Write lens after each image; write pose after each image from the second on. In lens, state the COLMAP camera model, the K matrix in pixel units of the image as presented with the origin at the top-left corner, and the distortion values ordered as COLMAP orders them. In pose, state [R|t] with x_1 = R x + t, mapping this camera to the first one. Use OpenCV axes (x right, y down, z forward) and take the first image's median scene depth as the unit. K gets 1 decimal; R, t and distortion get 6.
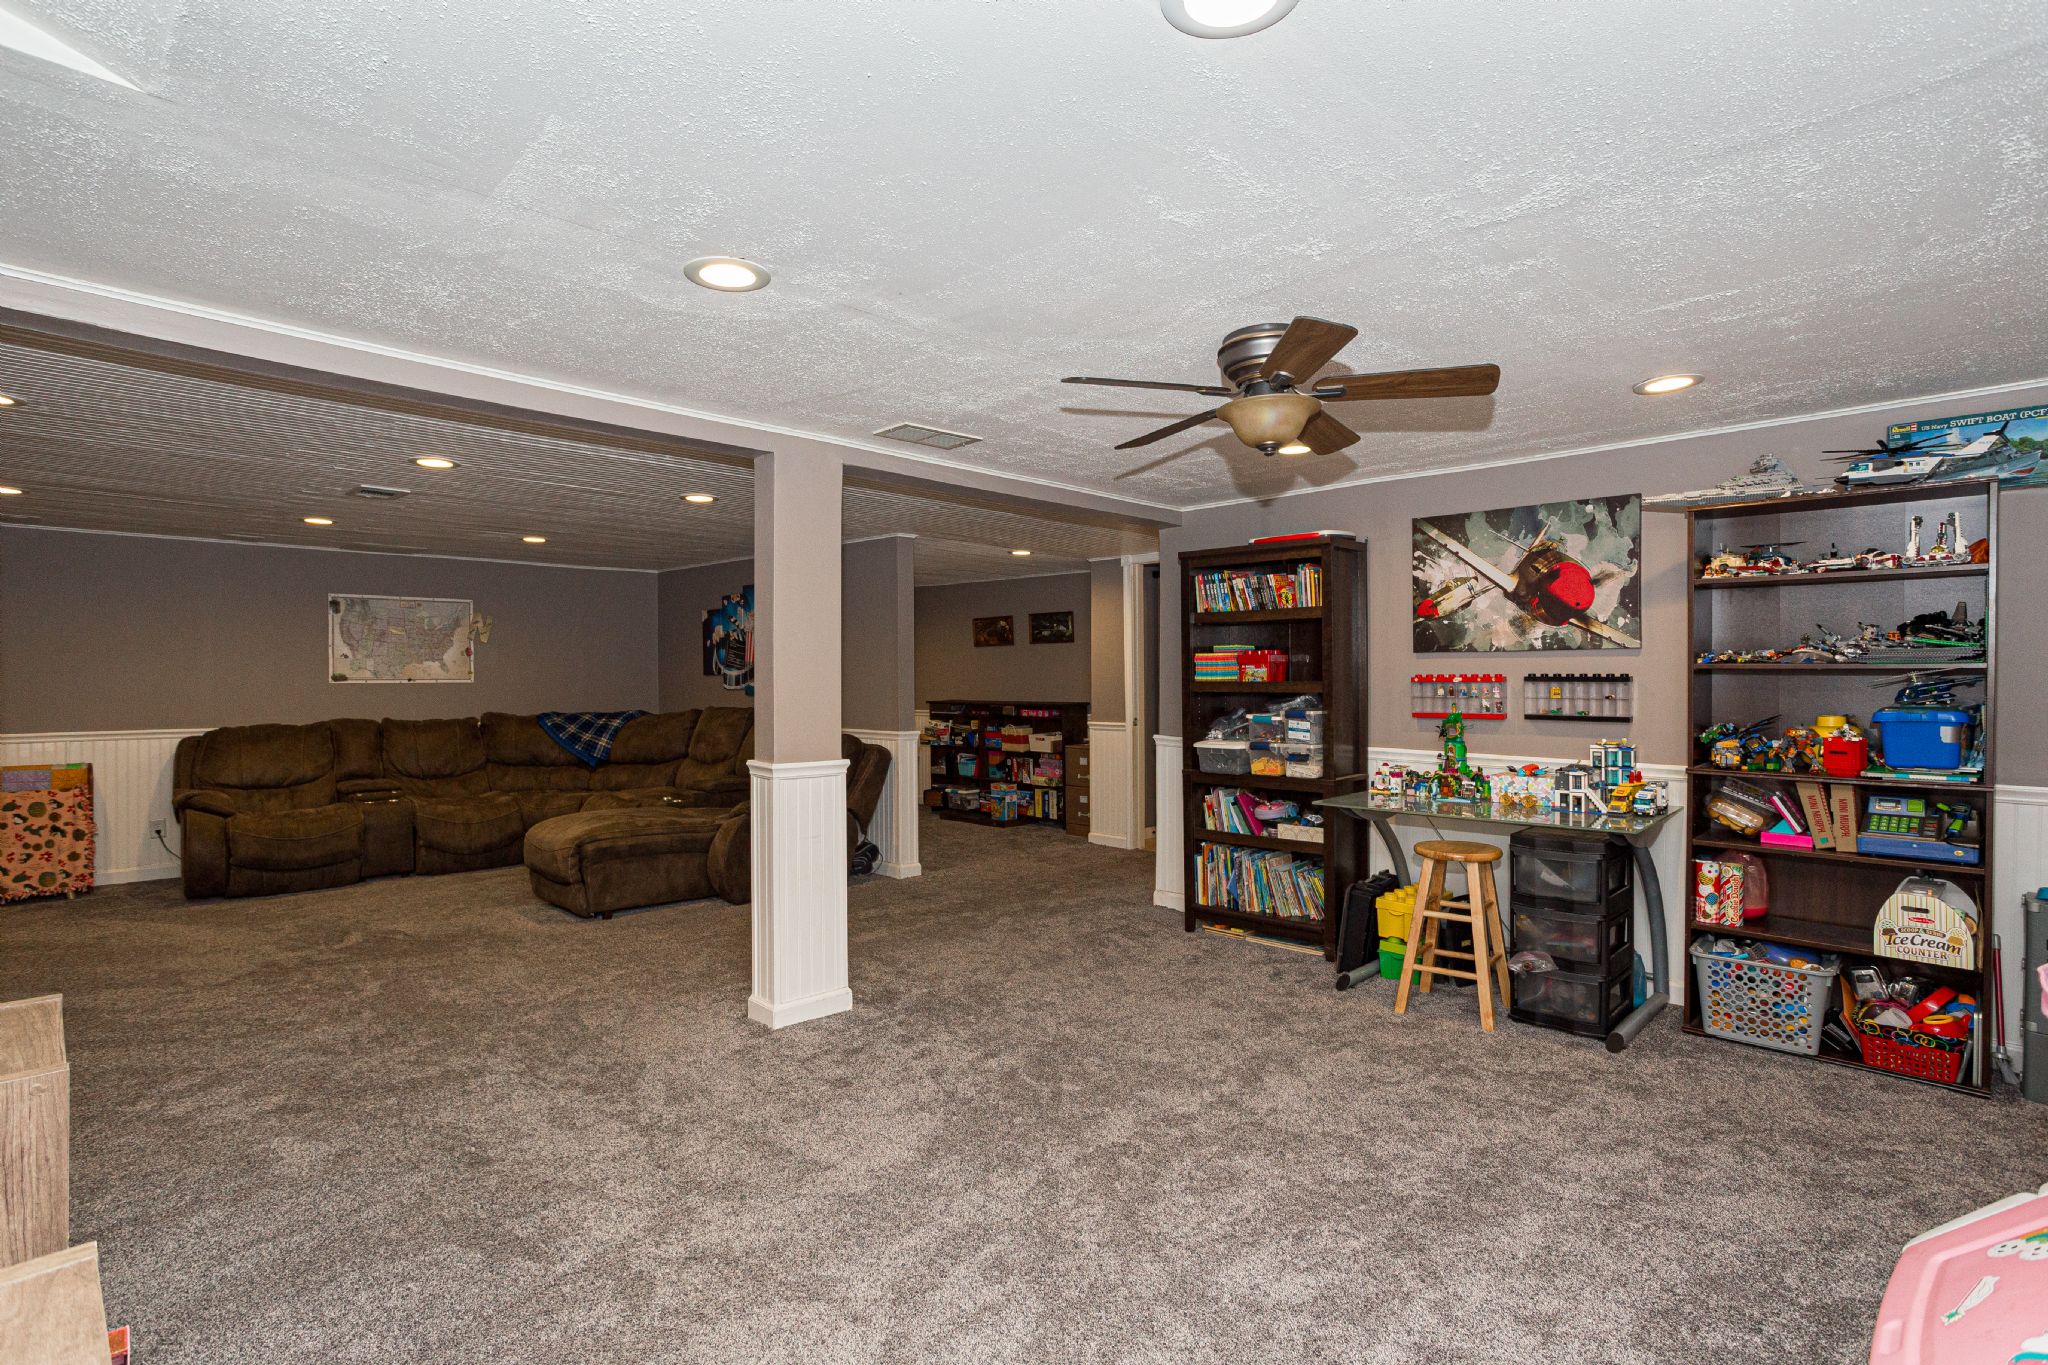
lens RADIAL K [[1006.8, 0, 1036.9], [0, 1006.8, 687.2], [0, 0, 1]] dist [-0.043241, 0.023395]
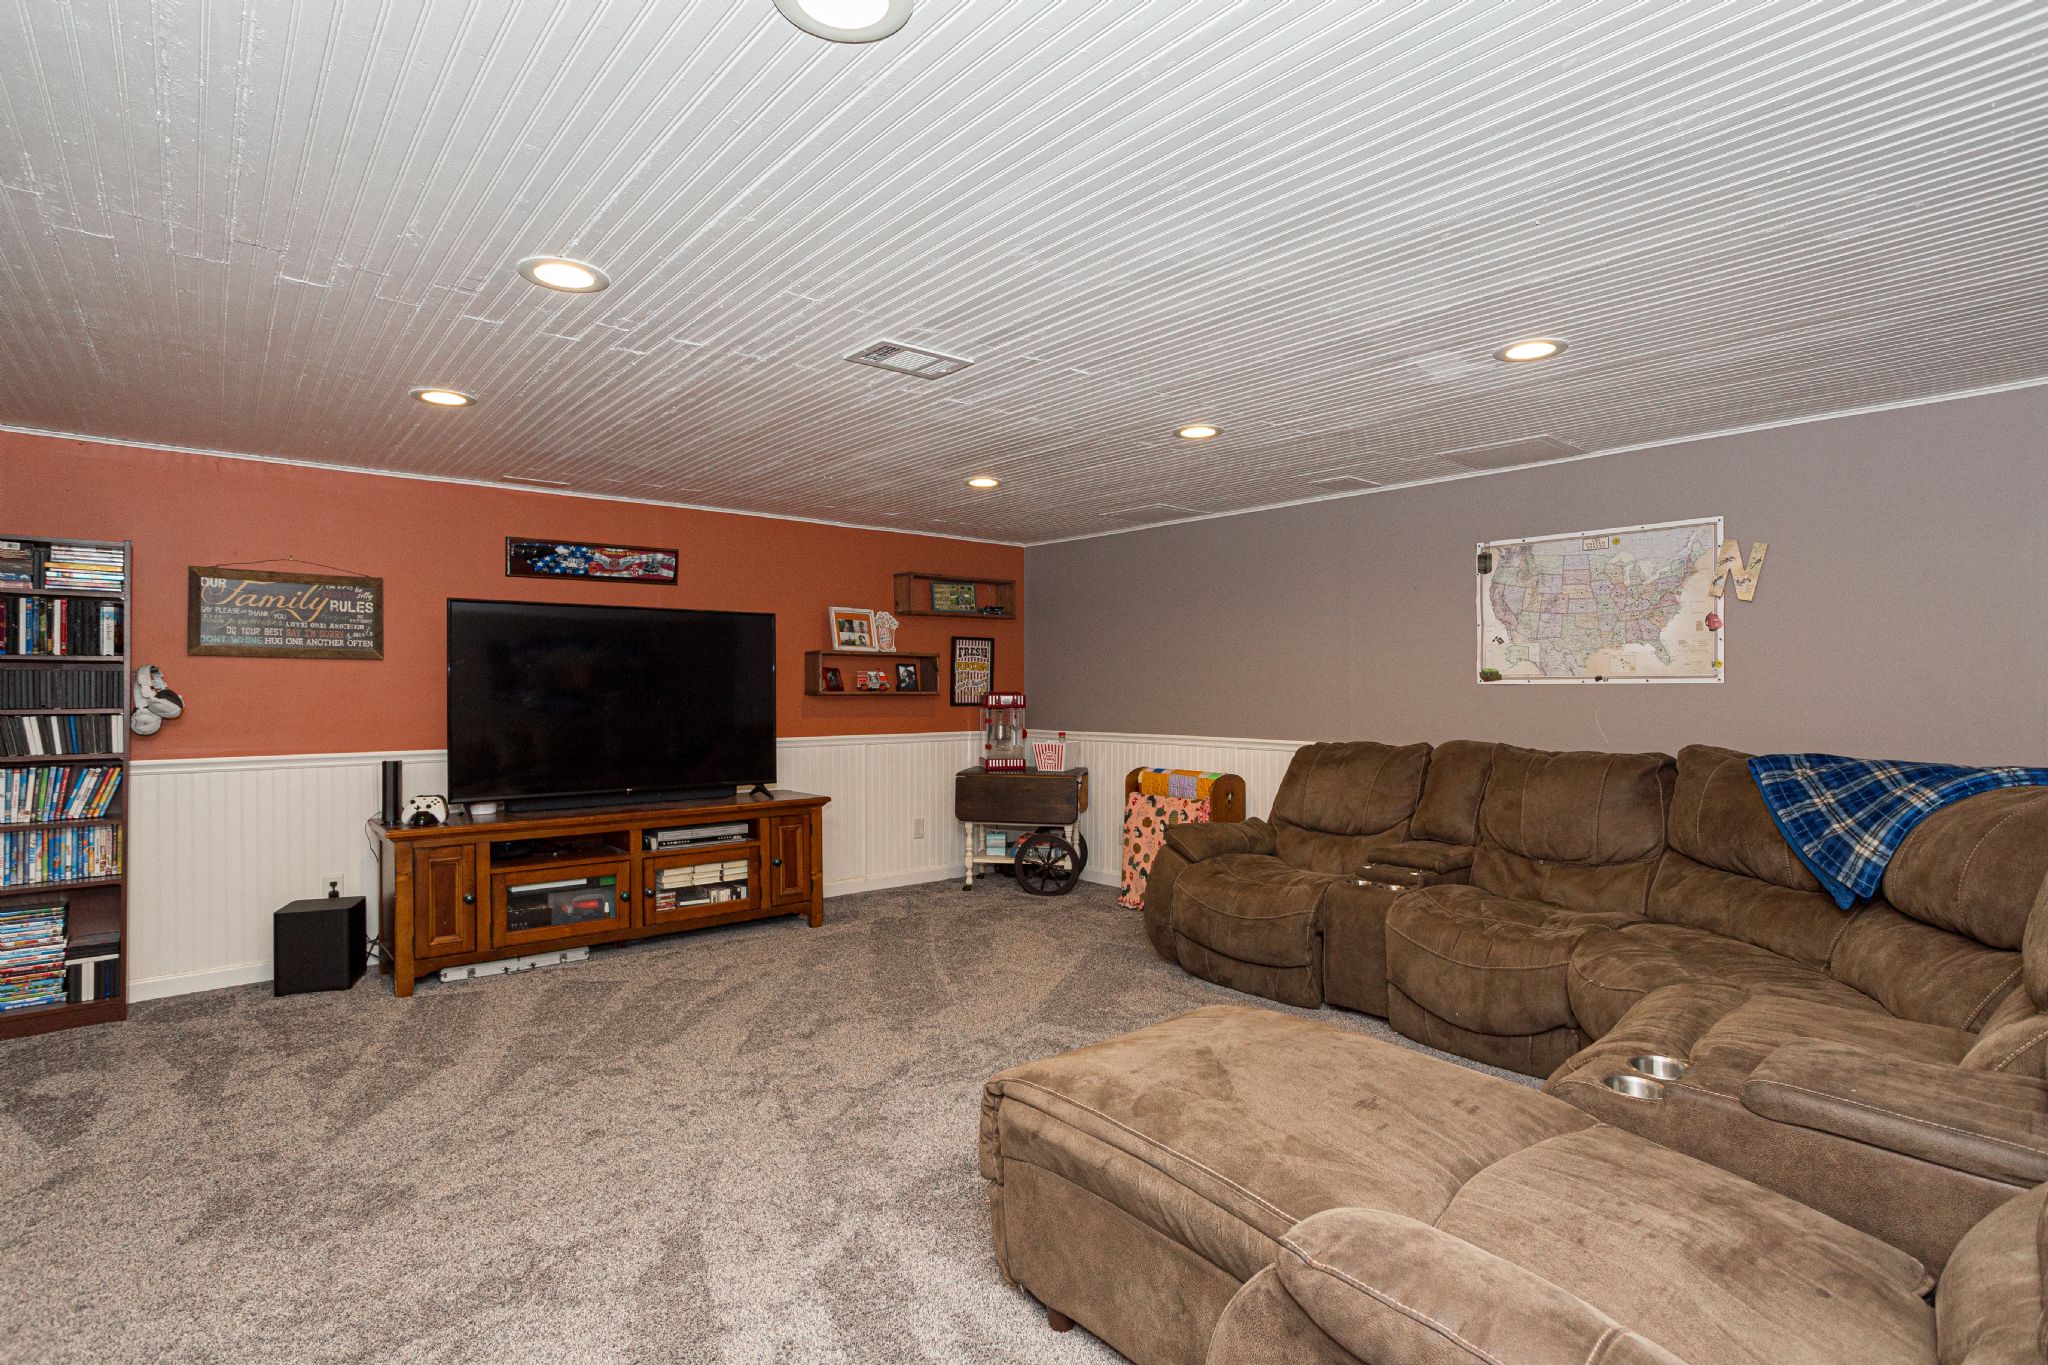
lens RADIAL K [[1006.8, 0, 986.8], [0, 1006.8, 681.2], [0, 0, 1]] dist [-0.043241, 0.023395]
pose [[-0.103505, 0.001791, -0.994627, -0.047946], [-0.005216, 0.999984, 0.002344, -0.006190], [0.994615, 0.005431, -0.103494, 0.839264]]
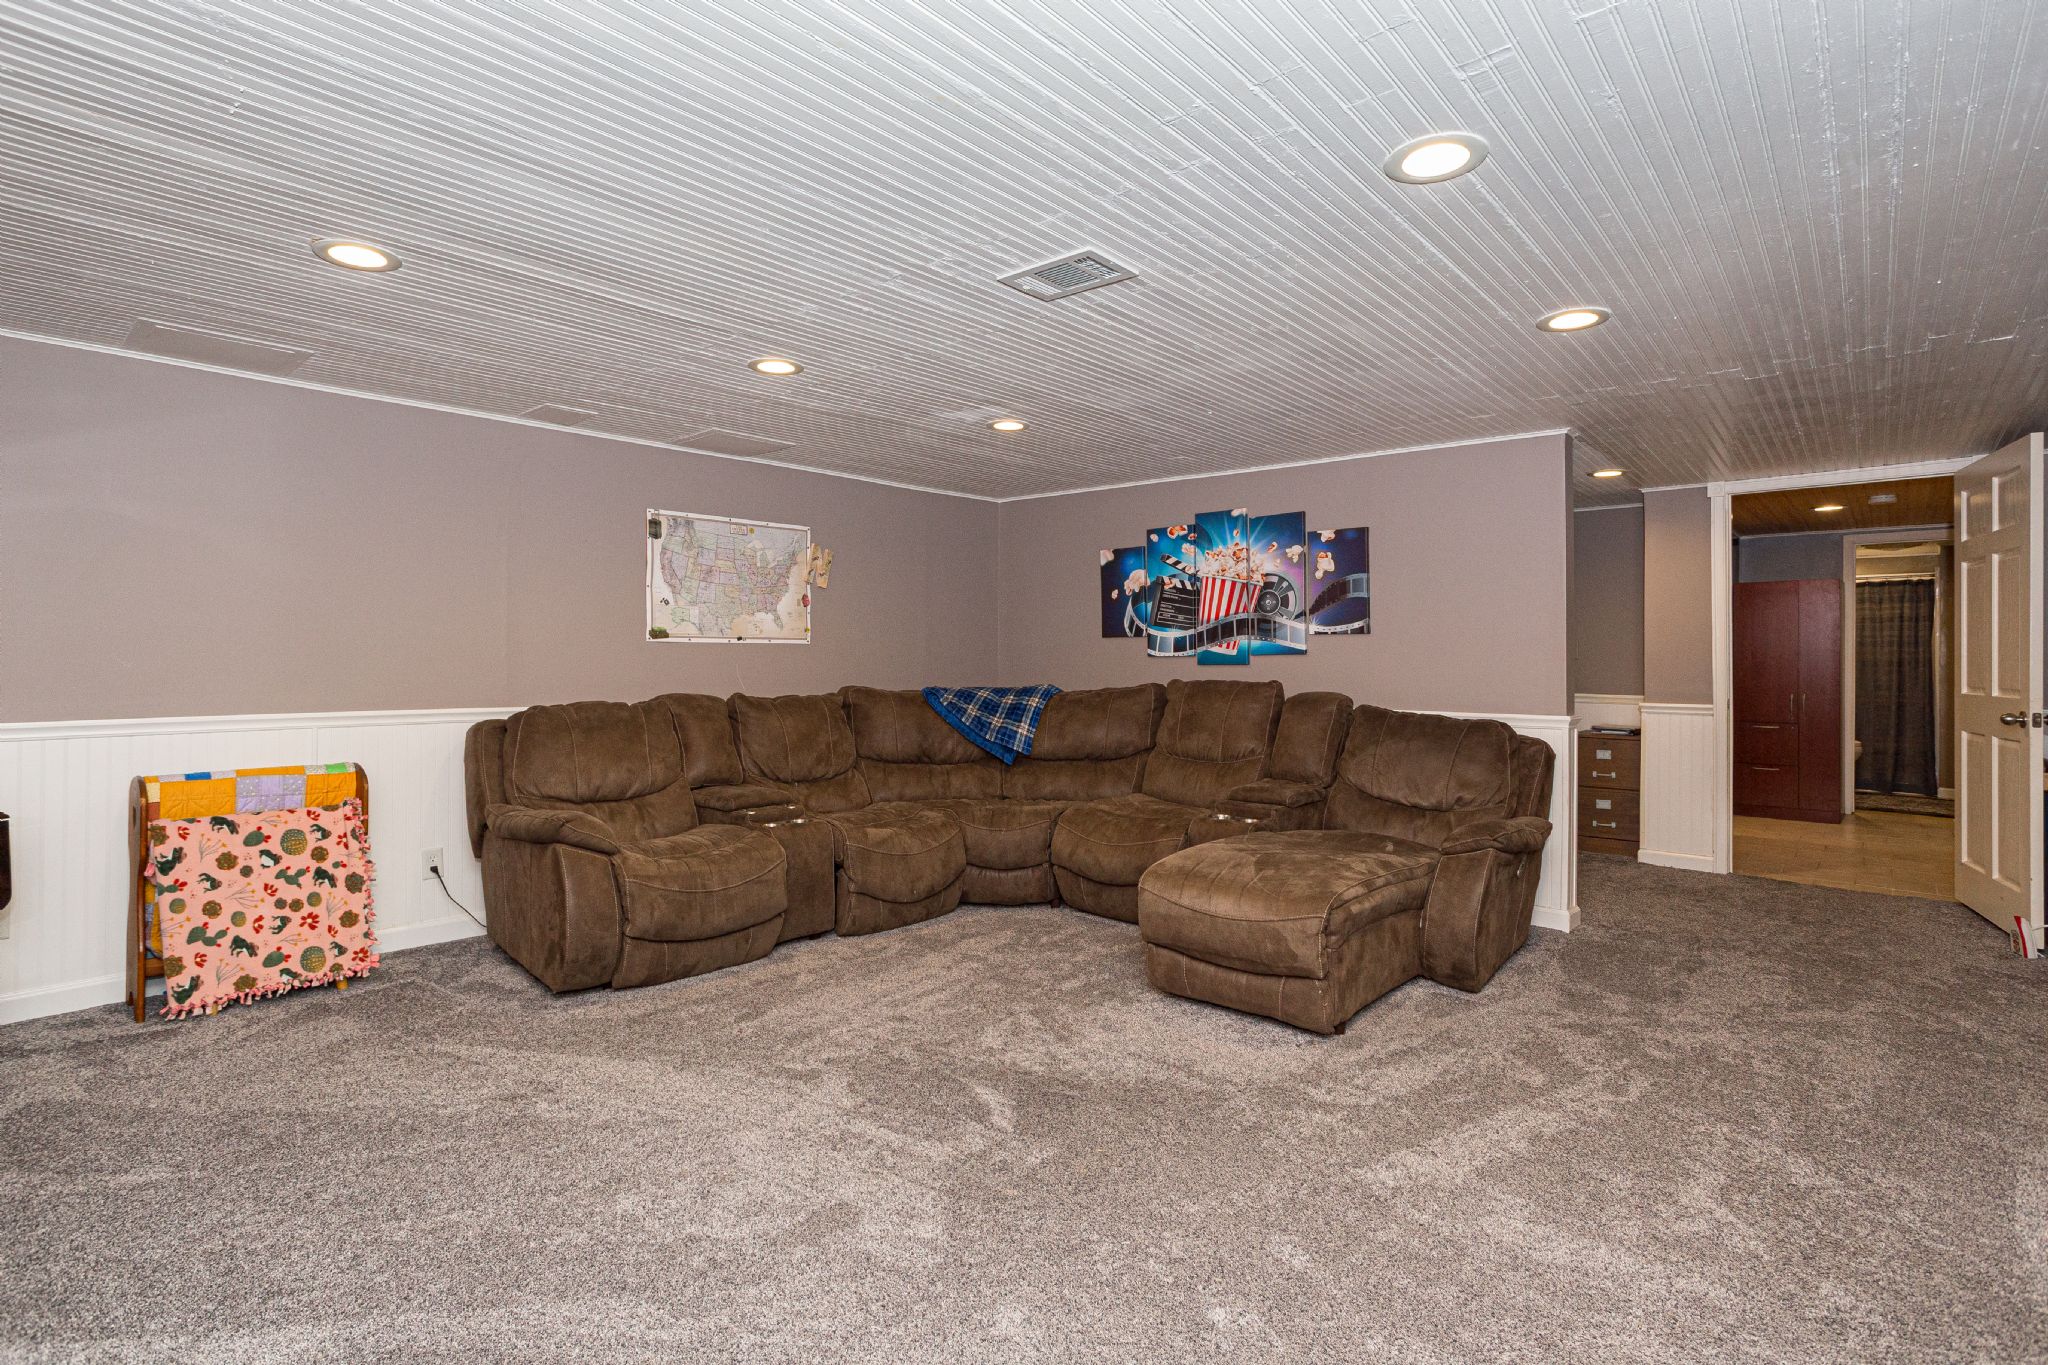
lens RADIAL K [[1006.8, 0, 1026.7], [0, 1006.8, 661.6], [0, 0, 1]] dist [-0.043241, 0.023395]
pose [[0.999199, 0.007953, 0.039217, -0.538733], [-0.007709, 0.999950, -0.006356, 0.013415], [-0.039265, 0.006048, 0.999211, 0.346827]]
